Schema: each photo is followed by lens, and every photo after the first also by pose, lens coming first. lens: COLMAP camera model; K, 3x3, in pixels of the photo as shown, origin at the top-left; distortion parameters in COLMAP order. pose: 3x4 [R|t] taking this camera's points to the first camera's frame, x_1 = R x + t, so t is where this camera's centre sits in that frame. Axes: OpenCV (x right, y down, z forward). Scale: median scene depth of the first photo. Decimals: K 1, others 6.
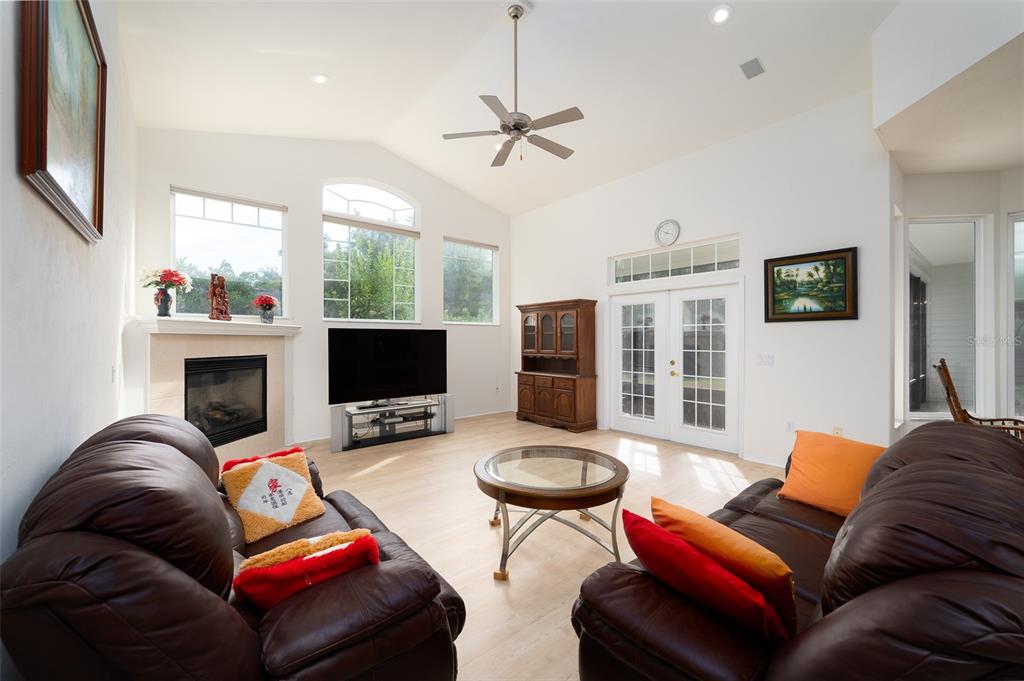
lens RADIAL K [[402.6, 0, 512.0], [0, 402.6, 340.5], [0, 0, 1]] dist [-0.000634, -0.000046]
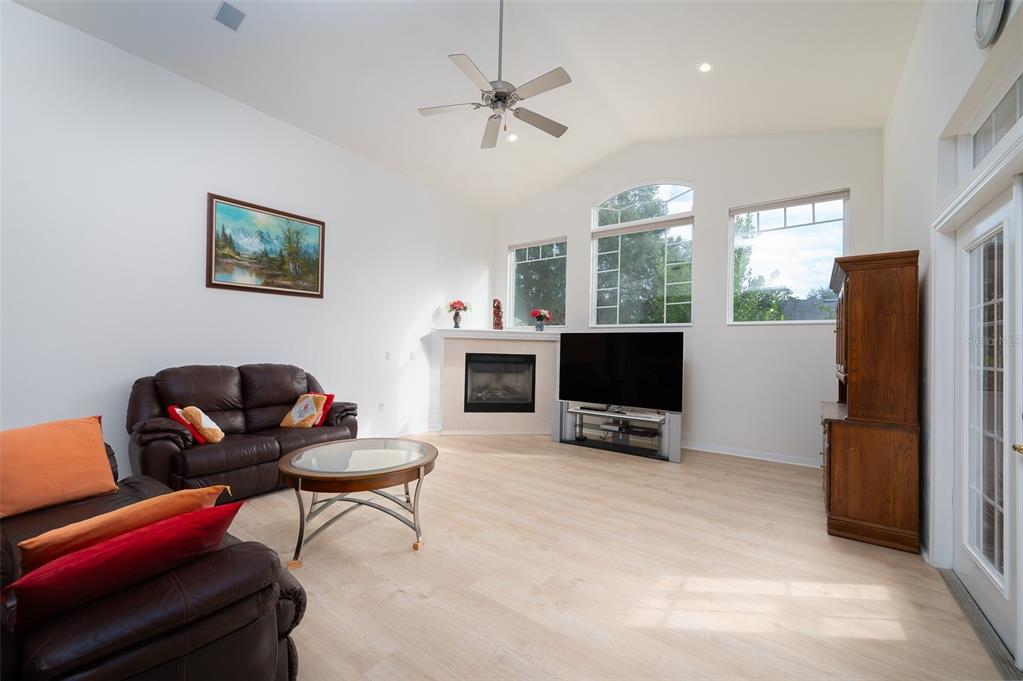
lens RADIAL K [[419.6, 0, 521.1], [0, 419.6, 340.0], [0, 0, 1]] dist [0.107162, -0.000002]
pose [[0.293645, -0.005293, -0.955900, 0.678861], [-0.020193, 0.999727, -0.011739, 0.004102], [0.955701, 0.022750, 0.293458, 0.542570]]
